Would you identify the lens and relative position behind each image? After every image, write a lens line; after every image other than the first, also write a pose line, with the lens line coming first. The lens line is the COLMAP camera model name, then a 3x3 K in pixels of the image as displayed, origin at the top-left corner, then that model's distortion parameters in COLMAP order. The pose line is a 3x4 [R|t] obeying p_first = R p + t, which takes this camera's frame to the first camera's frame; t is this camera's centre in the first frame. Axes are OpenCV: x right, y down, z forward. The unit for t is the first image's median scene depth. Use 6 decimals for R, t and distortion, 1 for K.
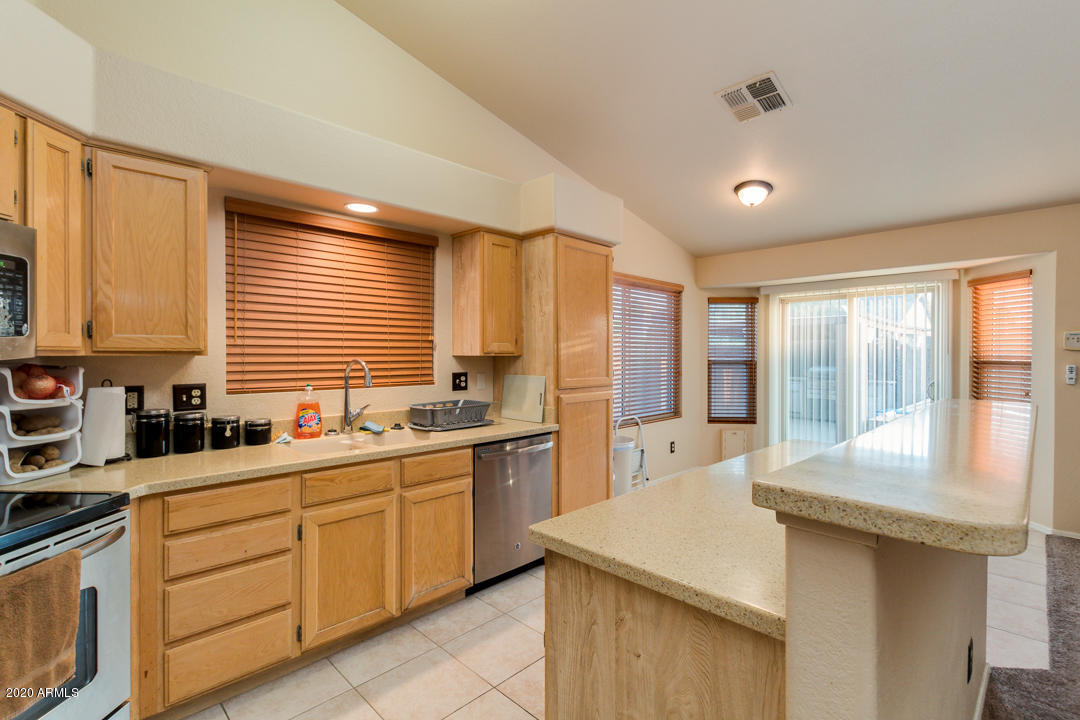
lens RADIAL K [[500.0, 0, 541.4], [0, 500.0, 356.8], [0, 0, 1]] dist [0.008137, 0.000124]
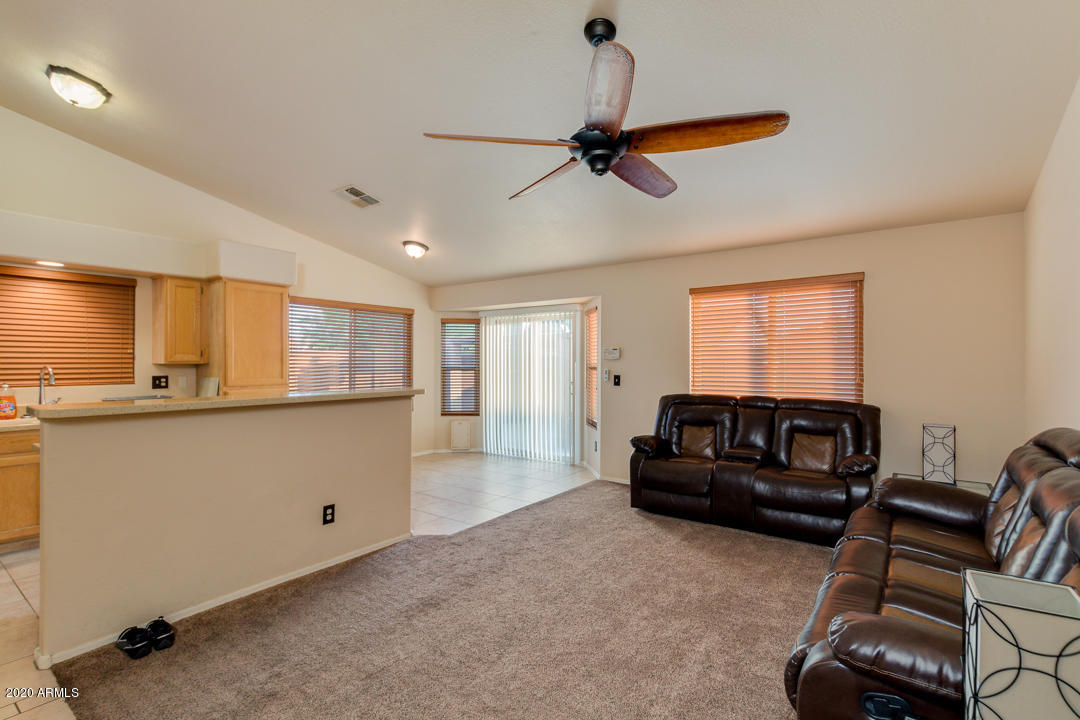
lens RADIAL K [[500.0, 0, 540.3], [0, 500.0, 362.1], [0, 0, 1]] dist [0.008137, 0.000124]
pose [[0.989676, -0.000803, 0.143321, 0.708827], [0.001472, 0.999989, -0.004562, 0.001016], [-0.143316, 0.004726, 0.989666, -0.560052]]
